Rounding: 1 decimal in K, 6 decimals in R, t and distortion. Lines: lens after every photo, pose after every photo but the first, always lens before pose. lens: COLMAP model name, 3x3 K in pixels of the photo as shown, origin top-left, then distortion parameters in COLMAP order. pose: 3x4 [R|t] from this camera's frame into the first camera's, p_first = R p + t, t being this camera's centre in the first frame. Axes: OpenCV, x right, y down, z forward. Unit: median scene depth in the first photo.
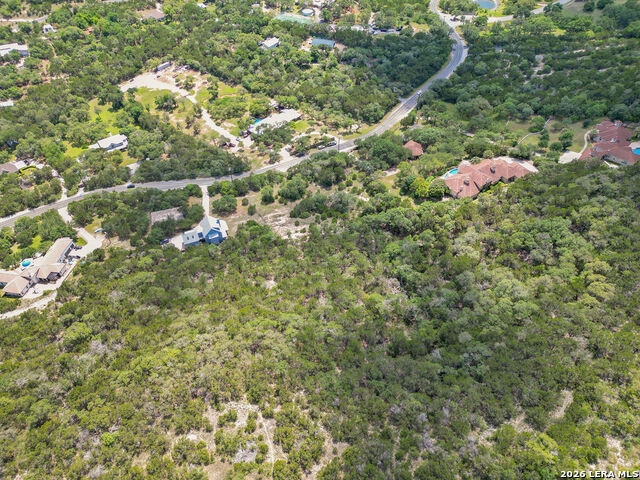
lens RADIAL K [[441.9, 0, 320.0], [0, 441.9, 240.0], [0, 0, 1]] dist [0.068721, -0.062242]
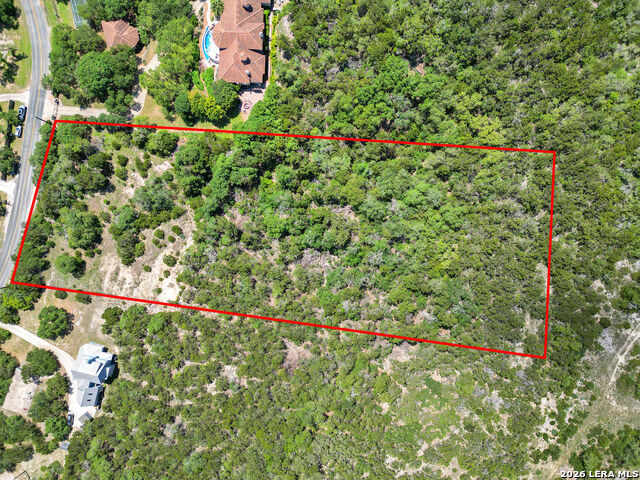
lens RADIAL K [[443.6, 0, 320.0], [0, 443.6, 240.0], [0, 0, 1]] dist [0.019939, -0.001076]
pose [[0.587115, -0.809390, 0.013525, 0.137147], [0.589302, 0.438804, 0.678361, -0.362878], [-0.554994, -0.390306, 0.734604, 0.262785]]
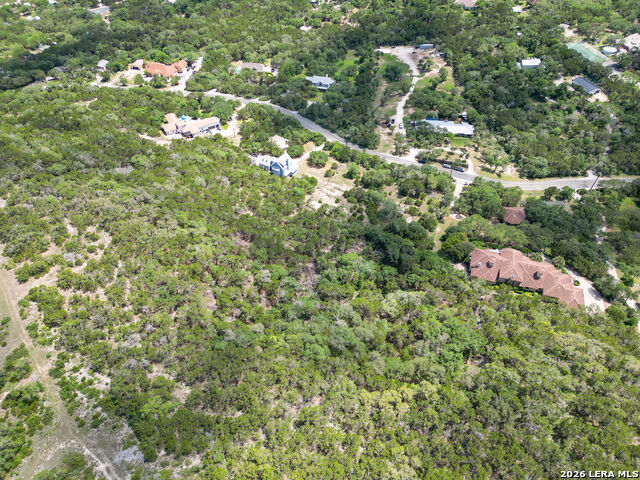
lens RADIAL K [[441.9, 0, 320.0], [0, 441.9, 240.0], [0, 0, 1]] dist [0.068721, -0.062242]
pose [[0.631073, 0.572490, -0.523451, 0.474682], [-0.566145, 0.801216, 0.193733, -0.128788], [0.530308, 0.174090, 0.829739, 0.105951]]
